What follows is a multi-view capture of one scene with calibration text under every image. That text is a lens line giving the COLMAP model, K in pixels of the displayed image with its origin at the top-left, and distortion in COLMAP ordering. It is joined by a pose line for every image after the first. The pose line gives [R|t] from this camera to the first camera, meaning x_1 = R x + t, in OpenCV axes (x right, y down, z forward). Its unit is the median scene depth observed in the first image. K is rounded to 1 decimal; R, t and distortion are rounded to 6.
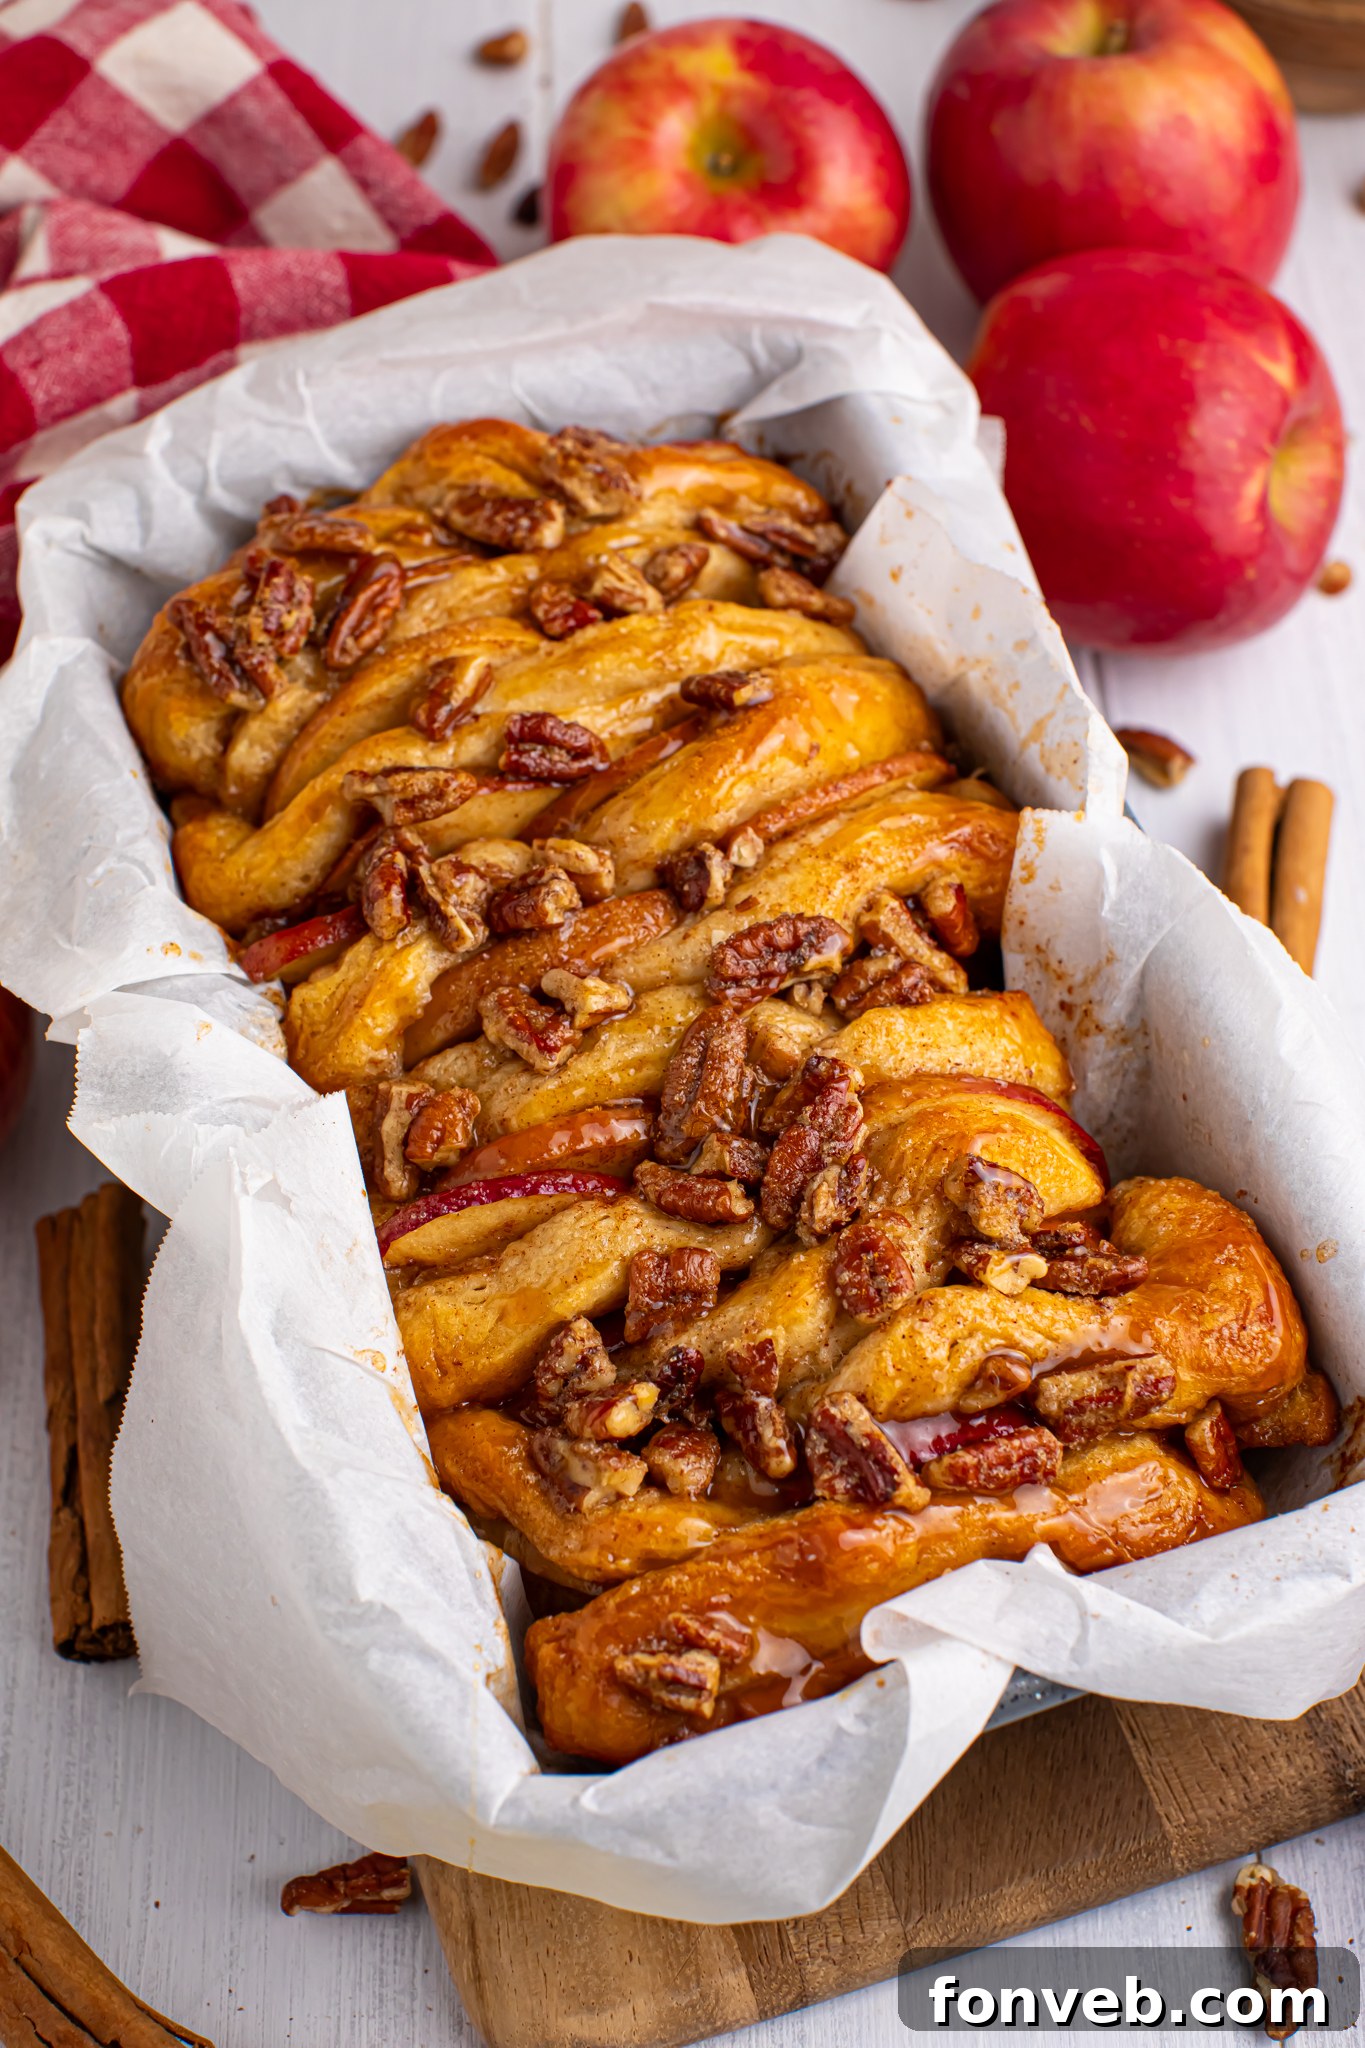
lens RADIAL K [[3221.8, 0, 703.9], [0, 3221.8, 1023.3], [0, 0, 1]] dist [-0.102141, 0.000000]
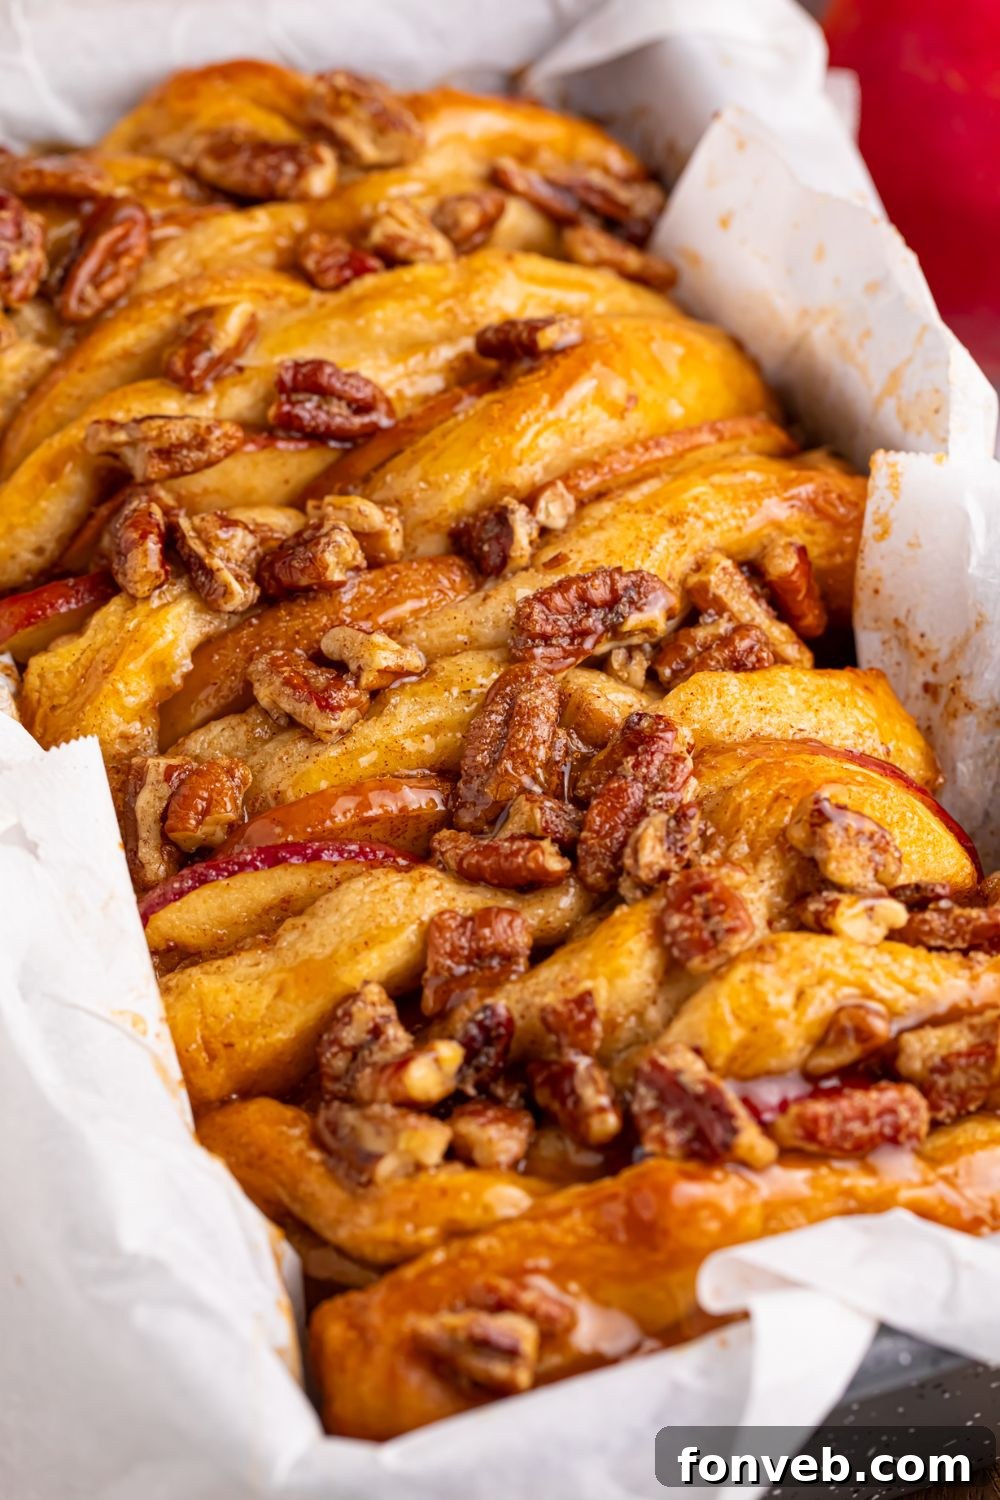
lens RADIAL K [[5083.3, 0, 532.7], [0, 5083.3, 717.0], [0, 0, 1]] dist [0.570515, 0.000000]
pose [[0.999847, -0.005419, 0.016659, -0.016392], [0.008056, 0.986663, -0.162576, 0.230313], [-0.015556, 0.162685, 0.986555, -0.349831]]
